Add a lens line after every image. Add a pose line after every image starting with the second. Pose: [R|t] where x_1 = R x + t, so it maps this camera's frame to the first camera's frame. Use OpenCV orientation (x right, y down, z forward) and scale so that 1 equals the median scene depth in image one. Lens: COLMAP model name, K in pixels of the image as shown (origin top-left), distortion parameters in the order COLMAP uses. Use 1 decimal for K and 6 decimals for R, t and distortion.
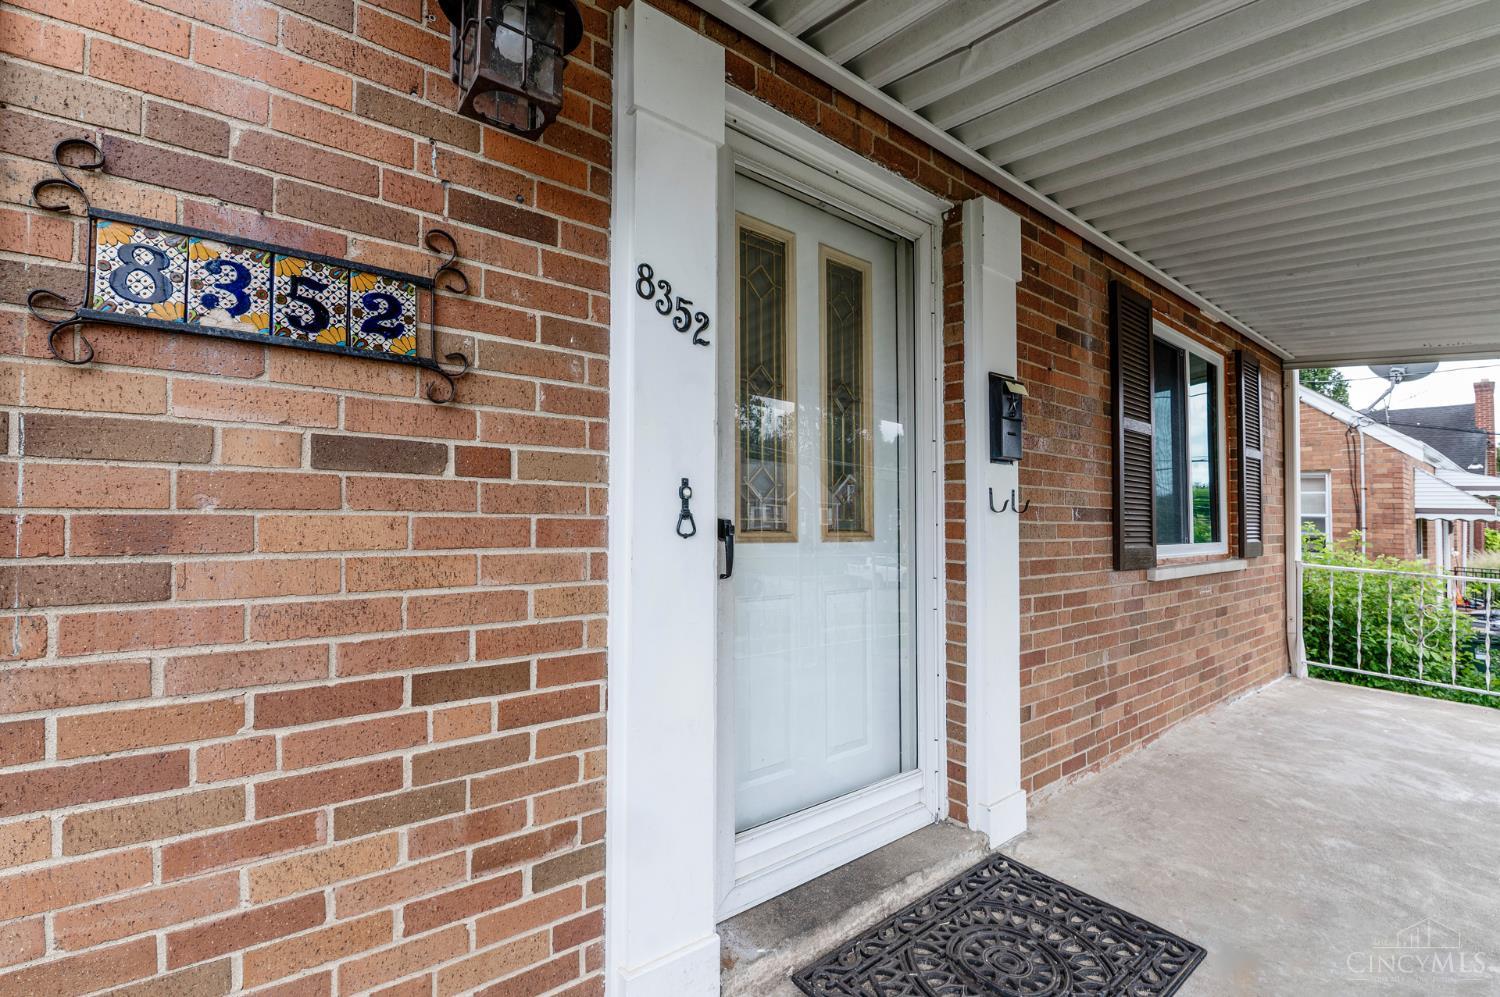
lens RADIAL K [[711.5, 0, 766.1], [0, 711.5, 472.3], [0, 0, 1]] dist [-0.016513, -0.000539]
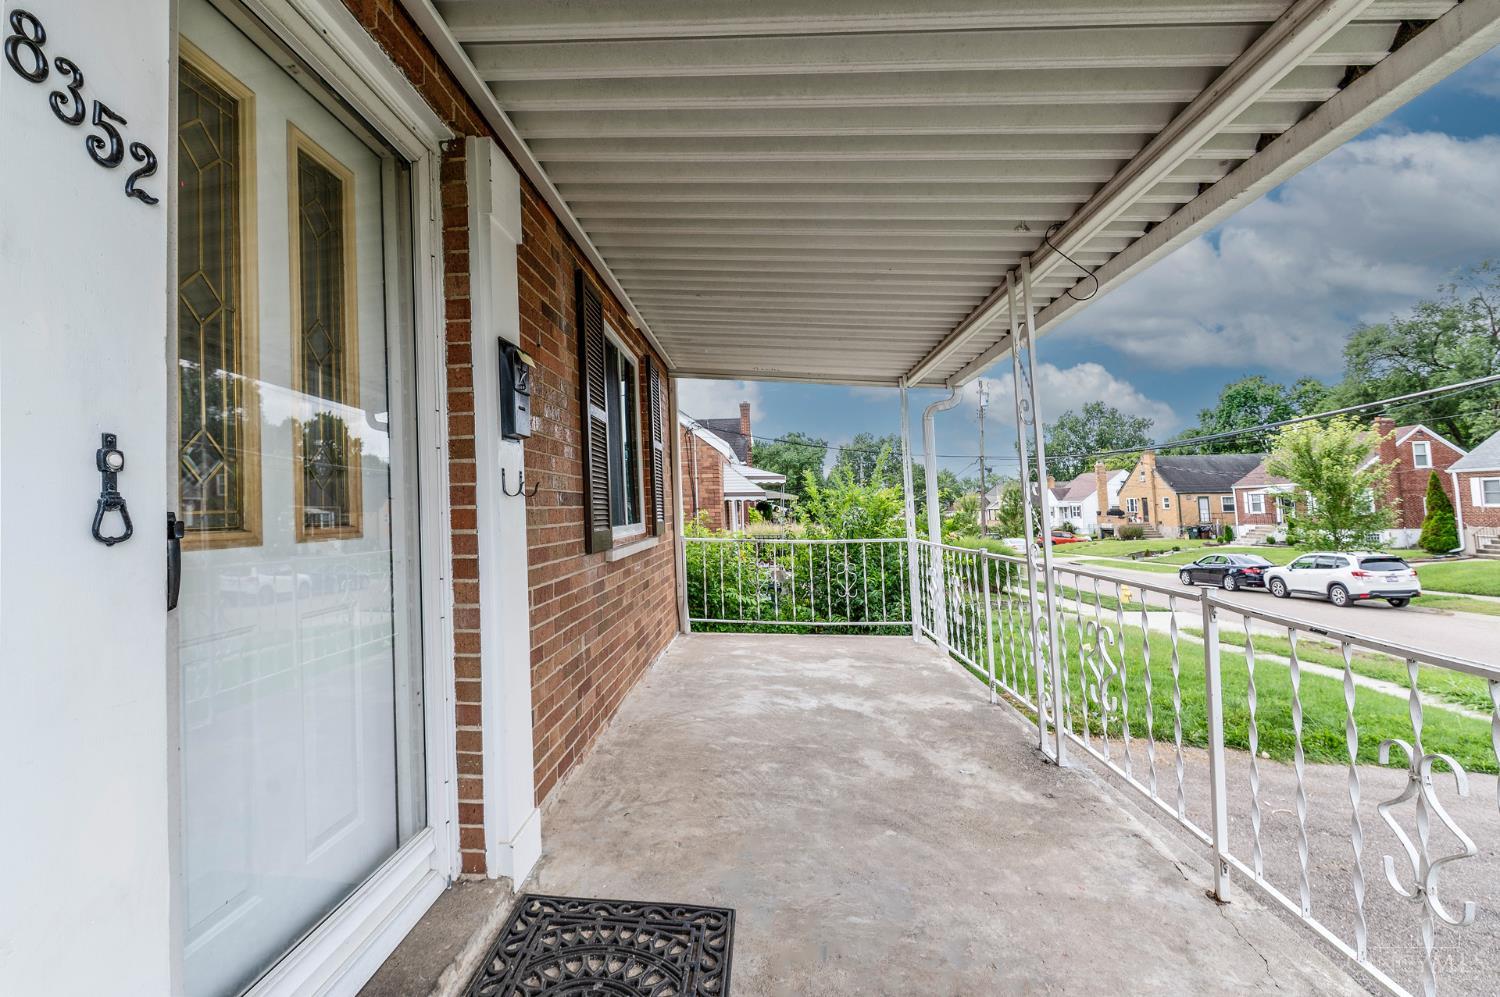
lens RADIAL K [[713.5, 0, 750.3], [0, 713.5, 445.8], [0, 0, 1]] dist [0.010983, -0.015169]
pose [[0.703465, 0.024592, 0.710304, -0.091656], [-0.005850, 0.999568, -0.028813, 0.017413], [-0.710705, 0.016114, 0.703305, 0.163444]]
